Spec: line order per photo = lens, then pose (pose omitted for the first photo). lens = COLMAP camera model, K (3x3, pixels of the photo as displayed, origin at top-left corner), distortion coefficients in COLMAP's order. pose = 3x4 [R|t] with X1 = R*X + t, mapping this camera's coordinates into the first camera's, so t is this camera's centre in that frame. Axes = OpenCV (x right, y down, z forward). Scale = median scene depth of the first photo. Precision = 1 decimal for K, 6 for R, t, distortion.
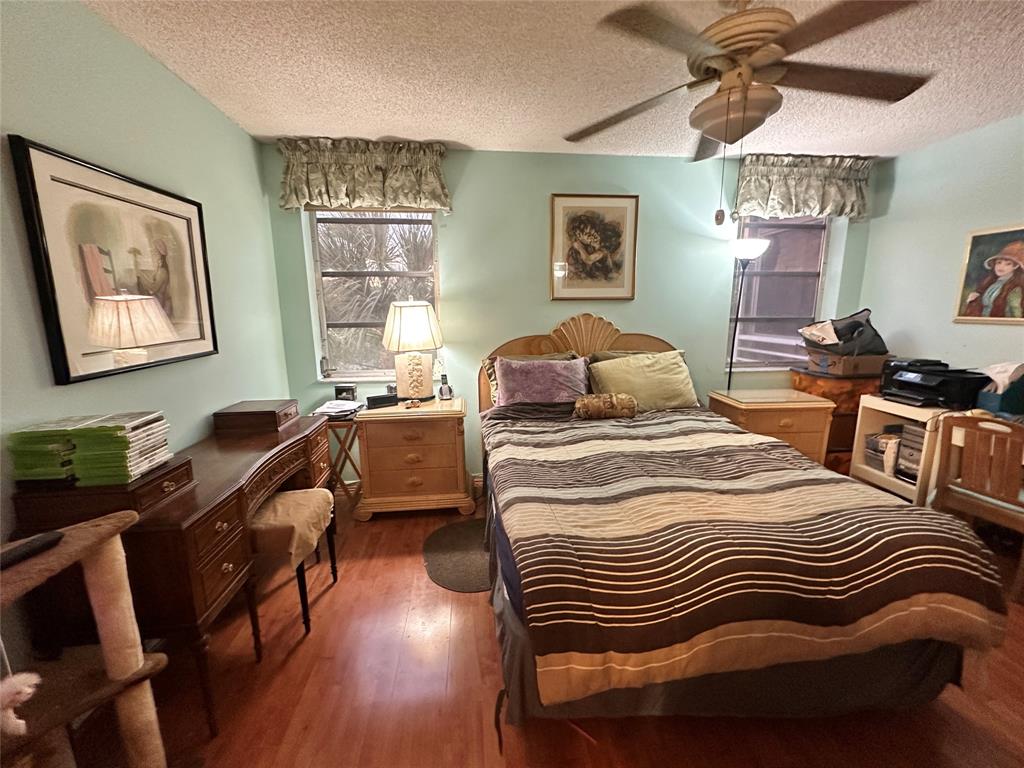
lens RADIAL K [[408.8, 0, 508.3], [0, 408.8, 381.9], [0, 0, 1]] dist [0.000689, 0.000224]
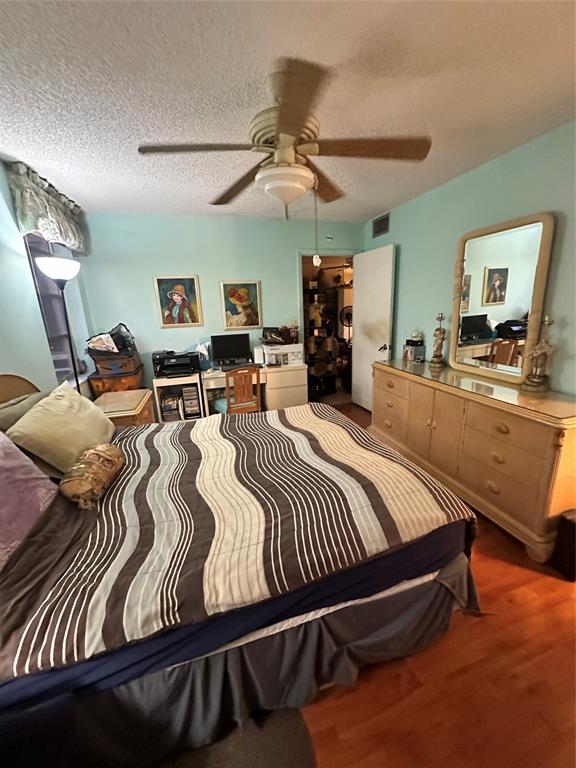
lens RADIAL K [[306.6, 0, 288.0], [0, 306.6, 384.0], [0, 0, 1]] dist [0.000689, 0.000224]
pose [[-0.191085, -0.232675, 0.953598, -0.332312], [0.216968, 0.937457, 0.272214, -0.167933], [-0.957294, 0.258916, -0.128651, 0.746386]]
